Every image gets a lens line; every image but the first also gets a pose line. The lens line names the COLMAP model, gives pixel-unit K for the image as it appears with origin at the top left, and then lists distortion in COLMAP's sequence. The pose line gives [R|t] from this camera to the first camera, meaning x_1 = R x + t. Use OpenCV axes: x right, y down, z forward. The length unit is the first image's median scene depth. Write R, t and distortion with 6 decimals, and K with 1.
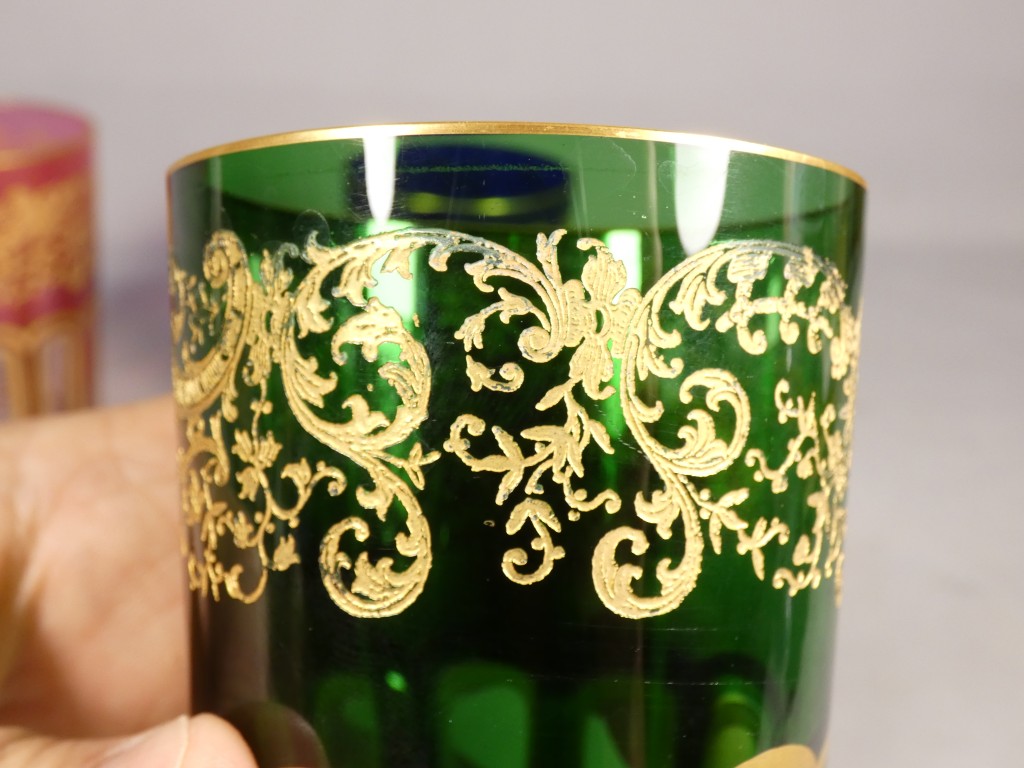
lens RADIAL K [[1384.0, 0, 512.0], [0, 1384.0, 384.0], [0, 0, 1]] dist [0.003497, -0.051732]
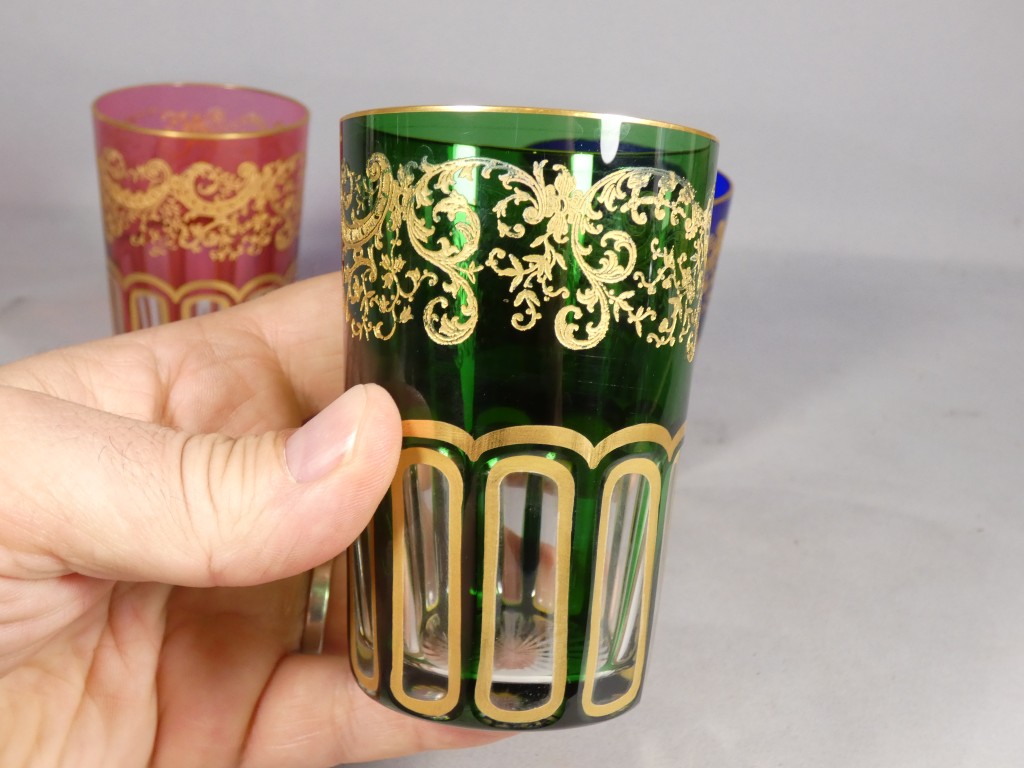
lens RADIAL K [[1384.0, 0, 512.0], [0, 1384.0, 384.0], [0, 0, 1]] dist [0.003497, -0.051732]
pose [[0.999007, 0.037553, -0.023986, 0.045724], [-0.035425, 0.995859, 0.083726, 0.048611], [0.027031, -0.082793, 0.996200, -1.050145]]
